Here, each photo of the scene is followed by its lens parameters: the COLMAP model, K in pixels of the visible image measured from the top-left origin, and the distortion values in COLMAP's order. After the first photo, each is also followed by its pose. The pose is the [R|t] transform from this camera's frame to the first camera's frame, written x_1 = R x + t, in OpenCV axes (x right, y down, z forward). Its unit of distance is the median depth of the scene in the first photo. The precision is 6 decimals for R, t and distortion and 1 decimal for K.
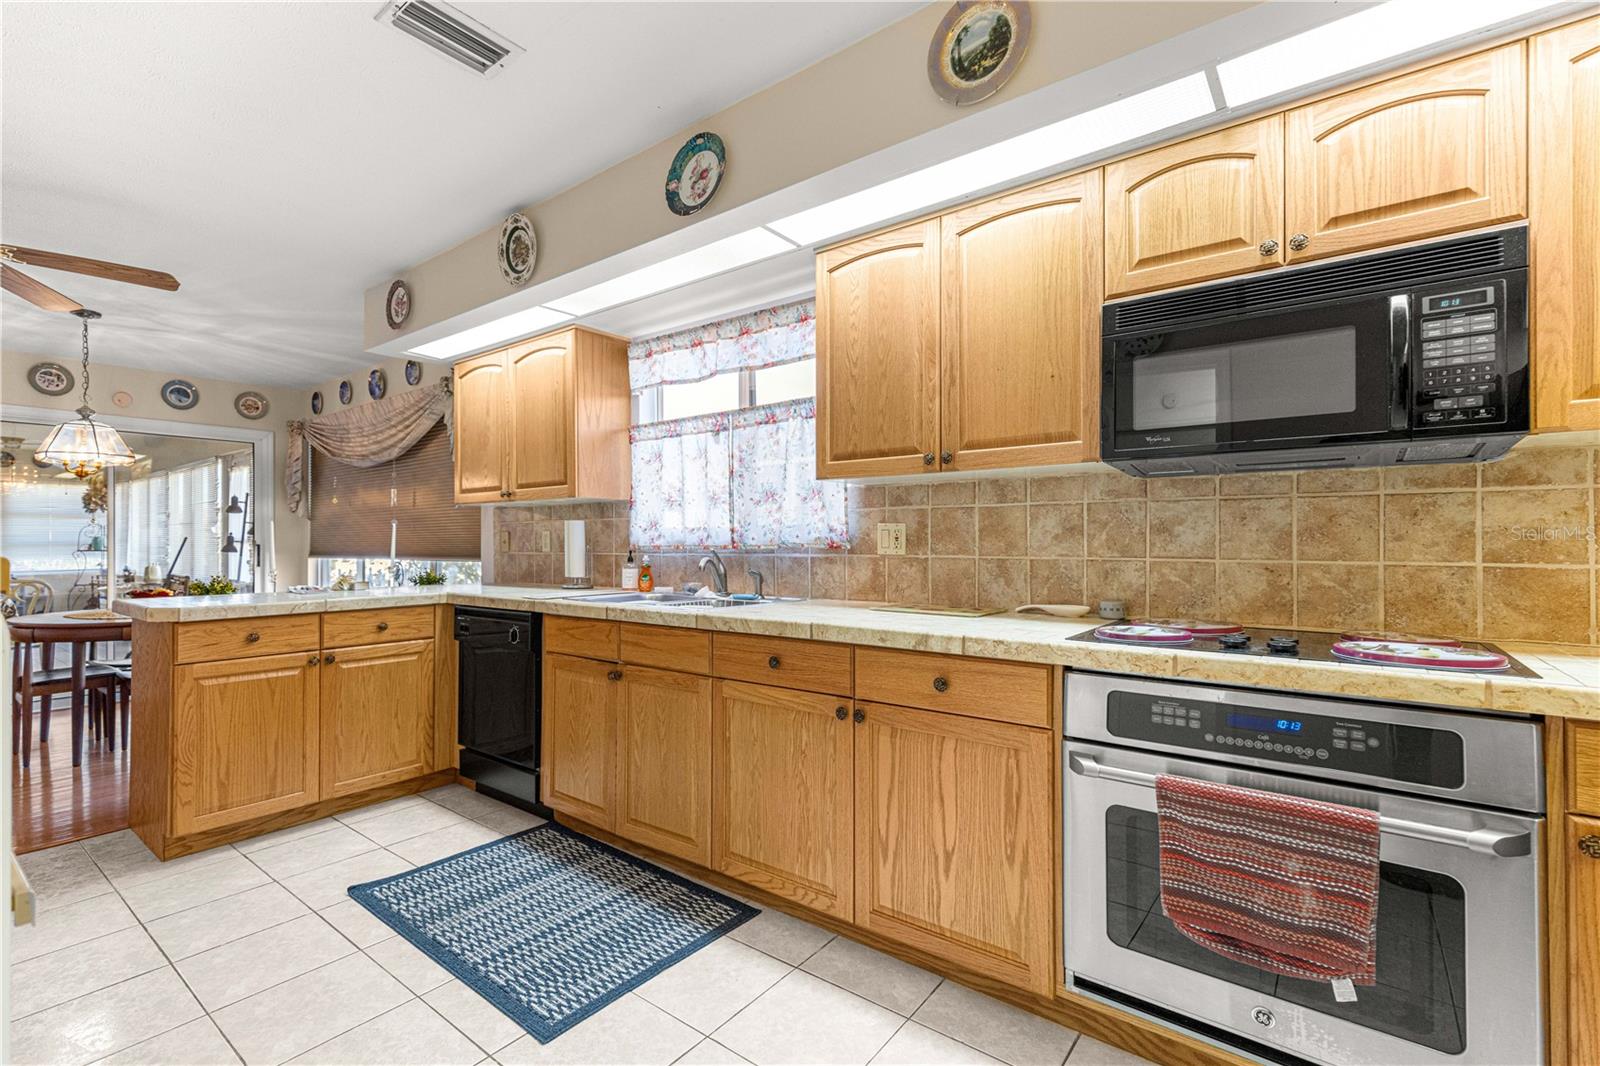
lens RADIAL K [[721.0, 0, 801.8], [0, 721.0, 537.8], [0, 0, 1]] dist [0.004041, -0.000849]
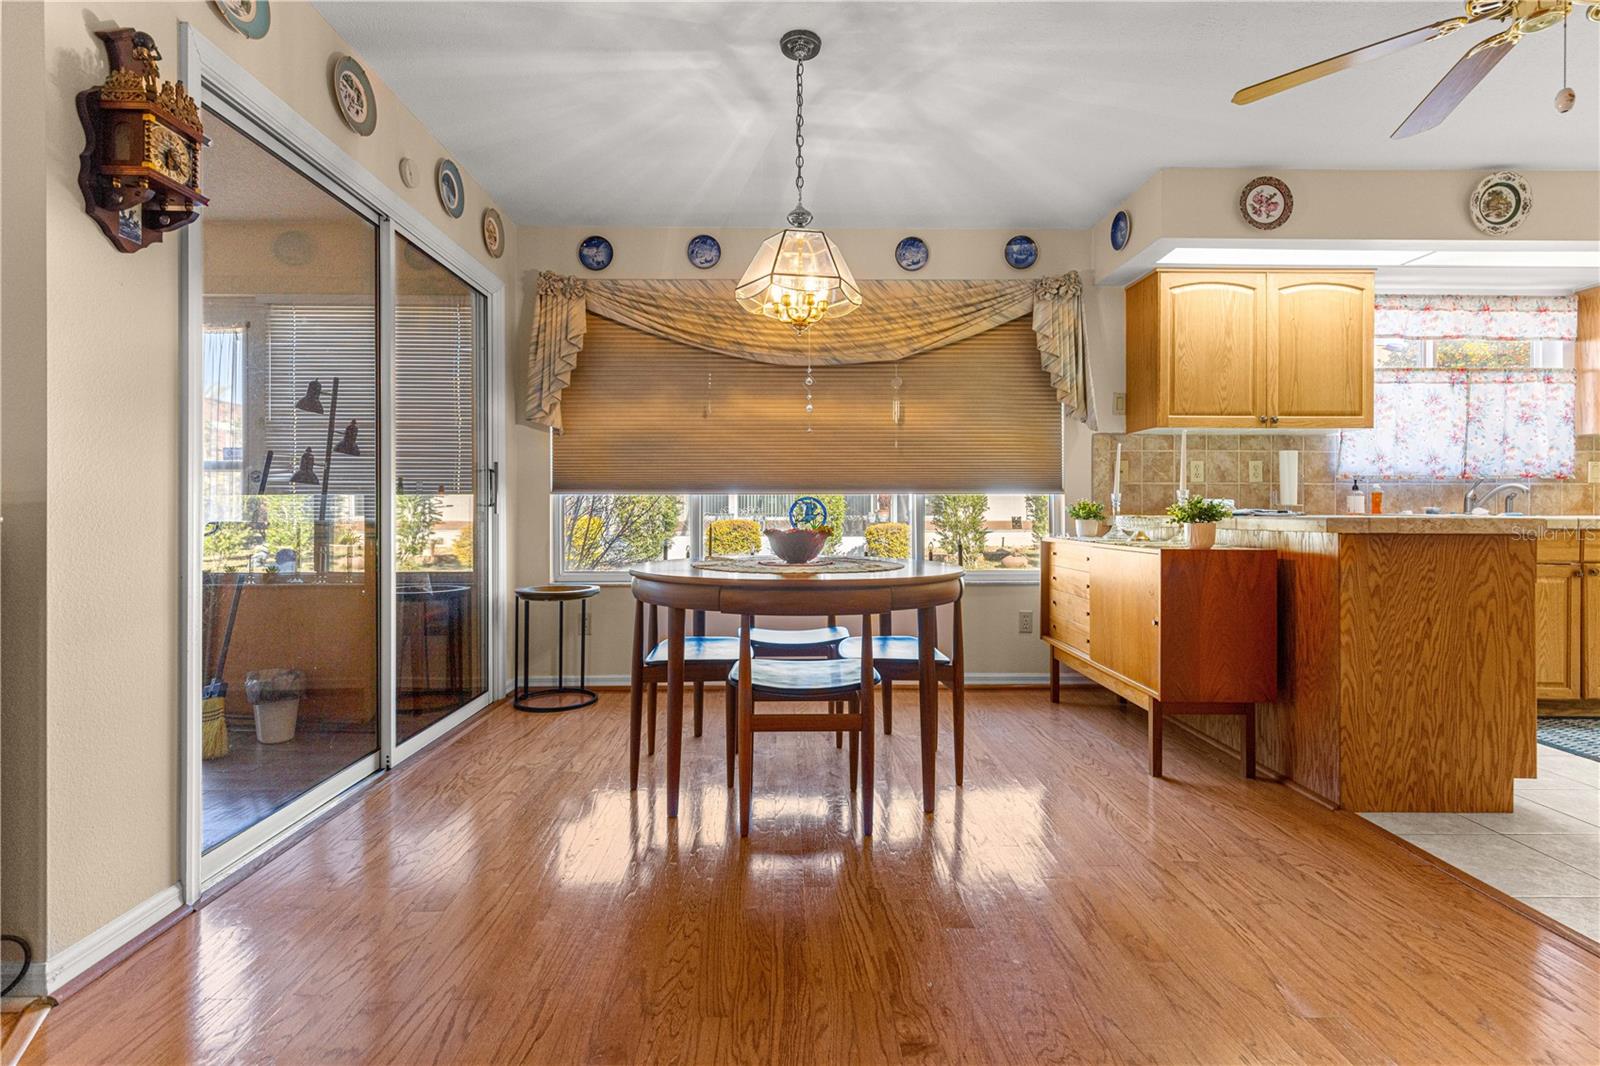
lens RADIAL K [[721.0, 0, 792.2], [0, 721.0, 508.8], [0, 0, 1]] dist [0.004041, -0.000849]
pose [[0.784226, 0.004079, 0.620462, -2.007823], [-0.009062, 0.999947, 0.004881, 0.080978], [-0.620410, -0.009450, 0.784221, 0.822148]]
